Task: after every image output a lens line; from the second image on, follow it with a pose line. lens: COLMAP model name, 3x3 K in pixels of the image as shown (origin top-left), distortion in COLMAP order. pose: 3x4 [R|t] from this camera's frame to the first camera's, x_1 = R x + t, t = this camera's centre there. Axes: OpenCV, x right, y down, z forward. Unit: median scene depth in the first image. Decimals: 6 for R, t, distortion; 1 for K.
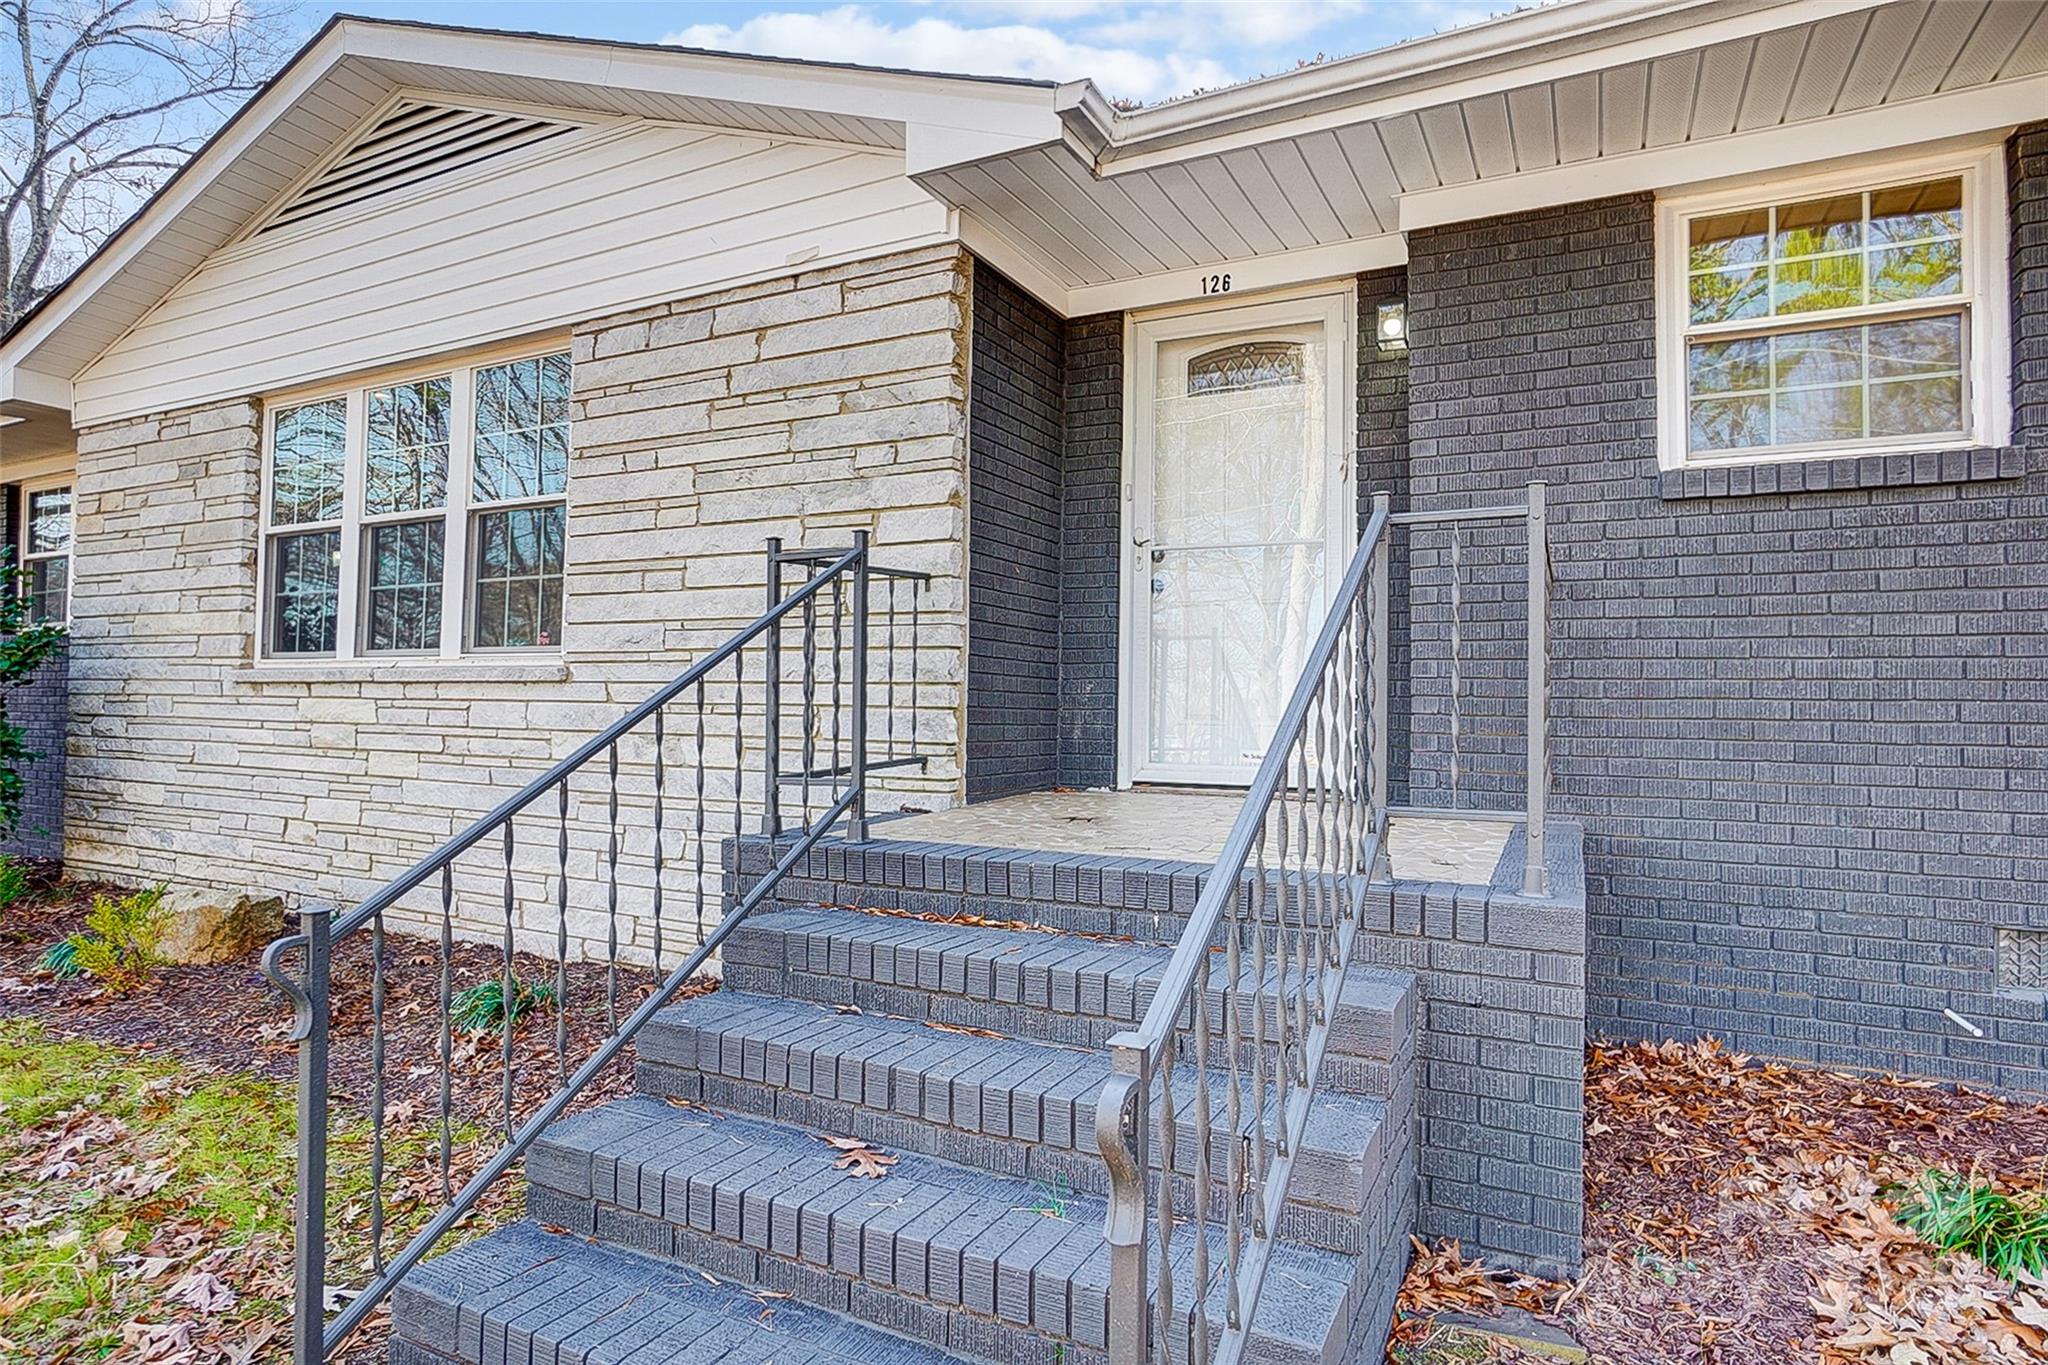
lens RADIAL K [[1068.2, 0, 1073.3], [0, 1068.2, 686.2], [0, 0, 1]] dist [-0.001064, -0.000029]
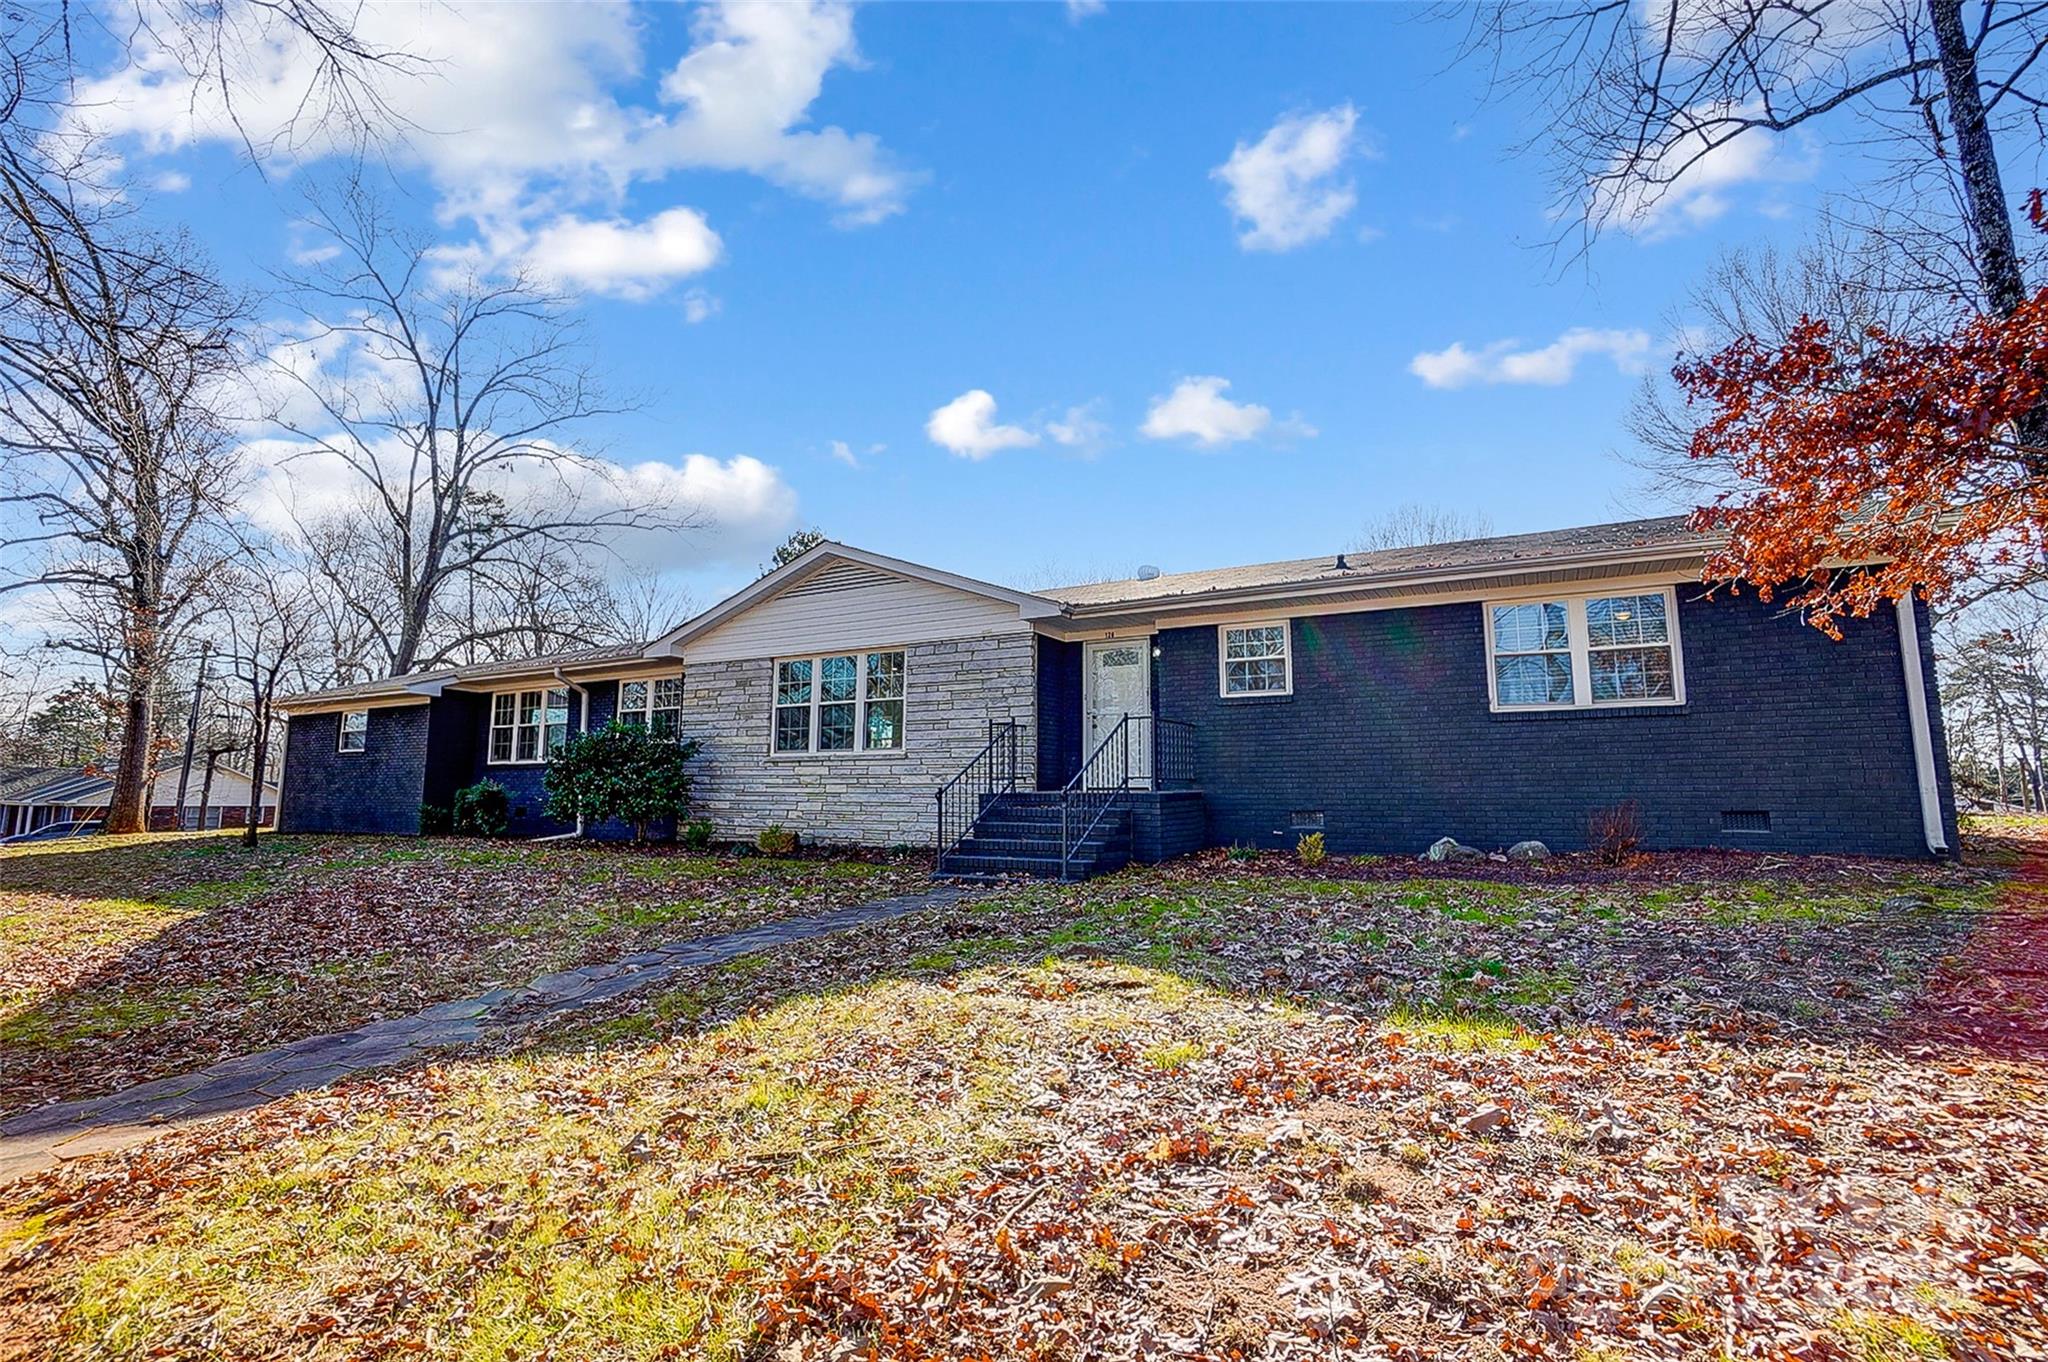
lens RADIAL K [[959.6, 0, 1024.0], [0, 959.6, 681.0], [0, 0, 1]] dist [-0.004830, -0.000633]
pose [[0.997817, -0.015018, -0.064308, 0.054986], [0.008261, 0.994535, -0.104076, 0.067954], [0.065519, 0.103317, 0.992488, -1.853922]]
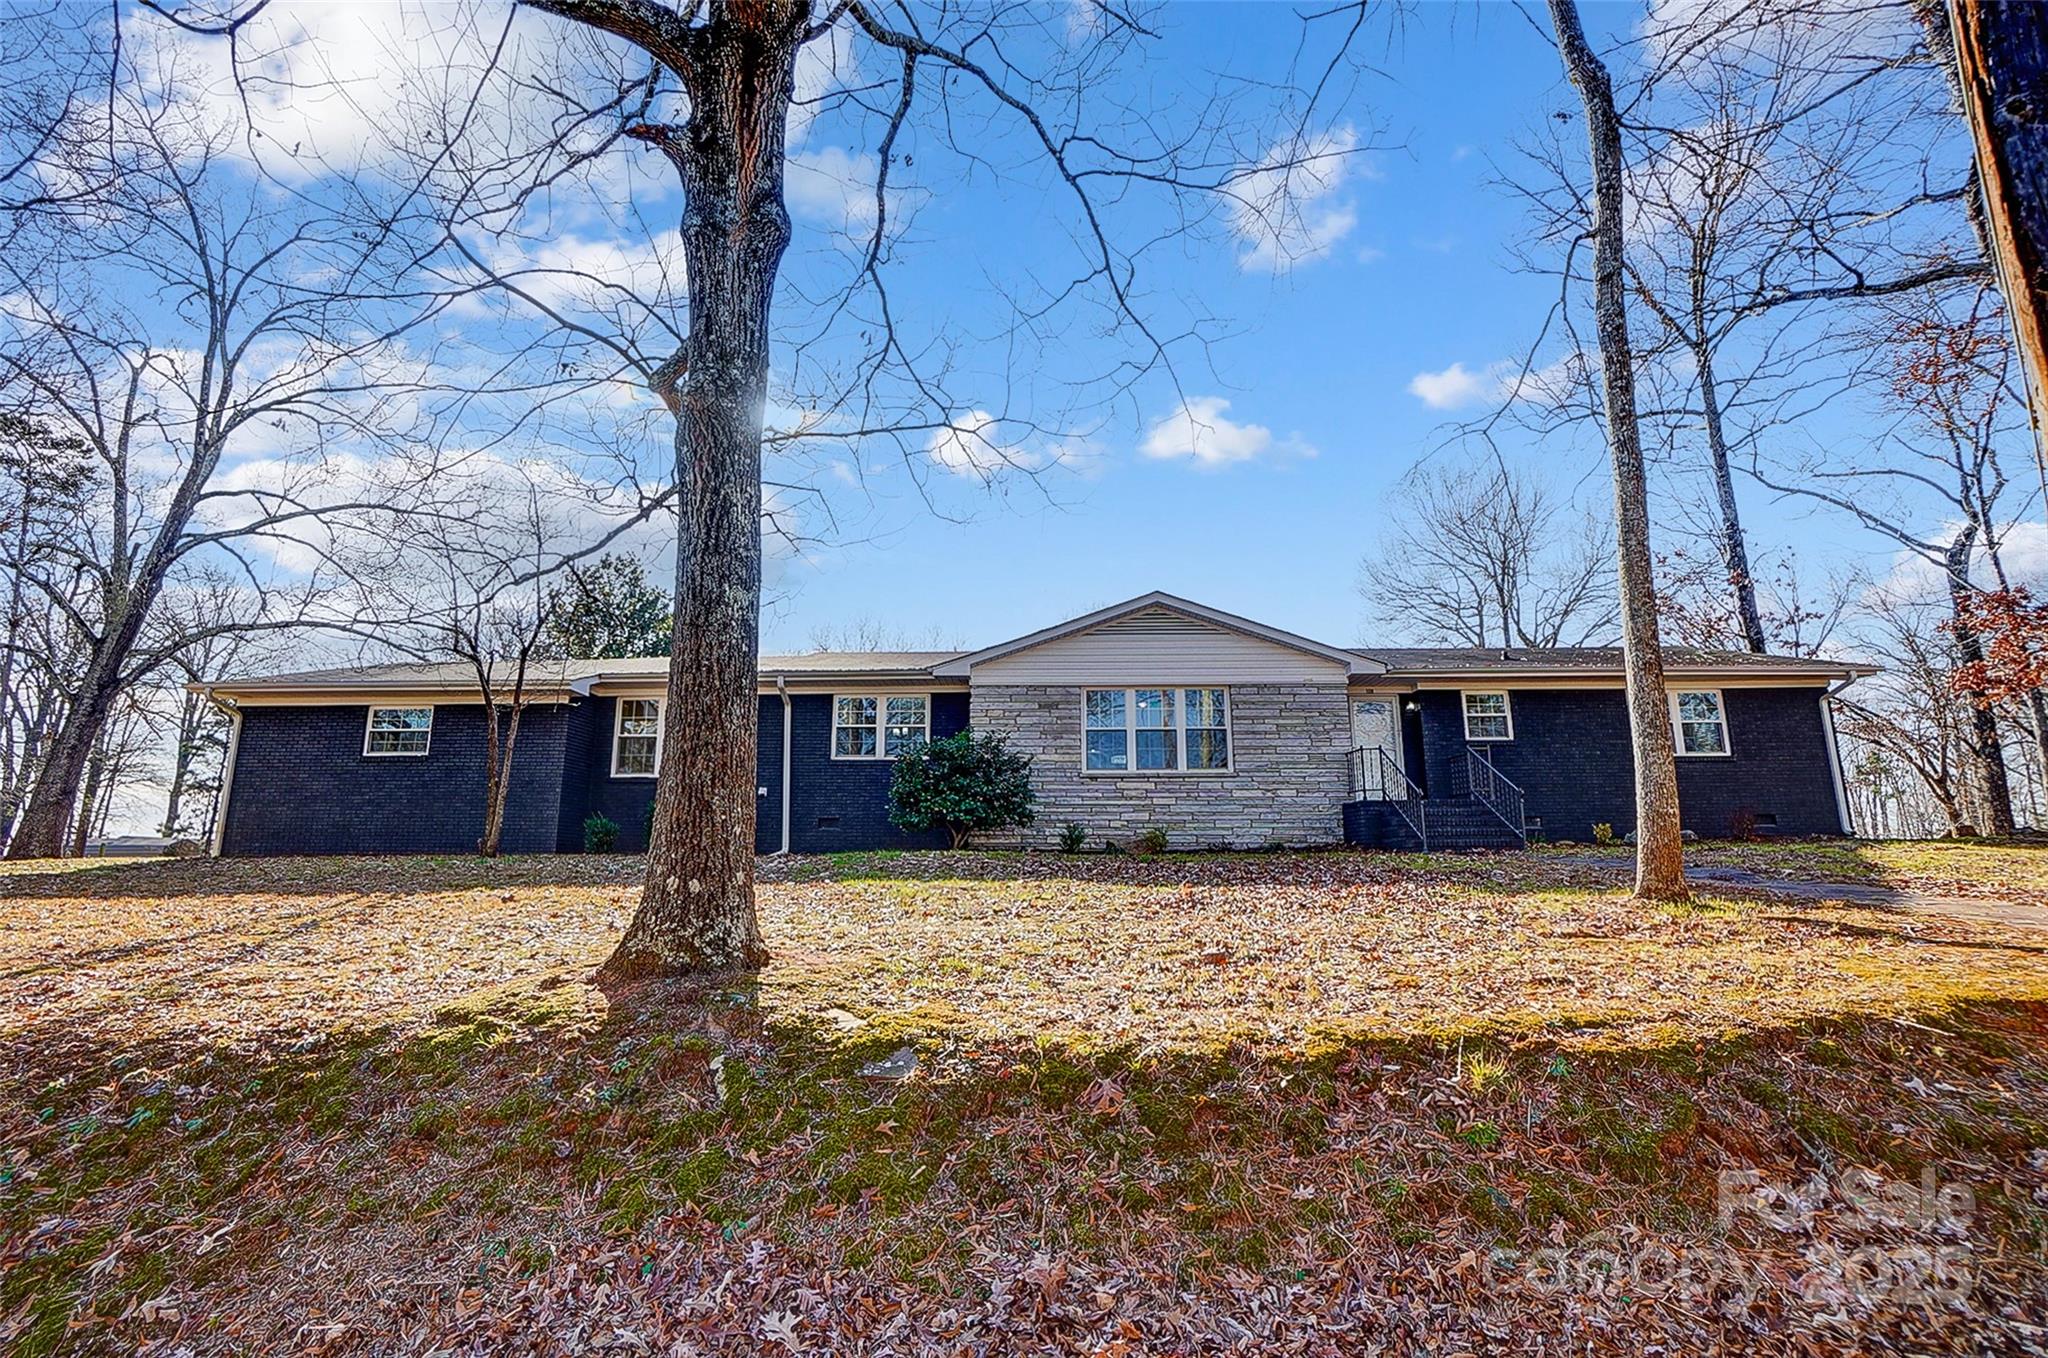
lens RADIAL K [[902.8, 0, 1024.0], [0, 902.8, 679.0], [0, 0, 1]] dist [0.000064, 0.000152]
pose [[0.904739, 0.072950, 0.419673, -2.658936], [0.003590, 0.983885, -0.178764, 0.237948], [-0.425951, 0.163241, 0.889898, -1.687105]]
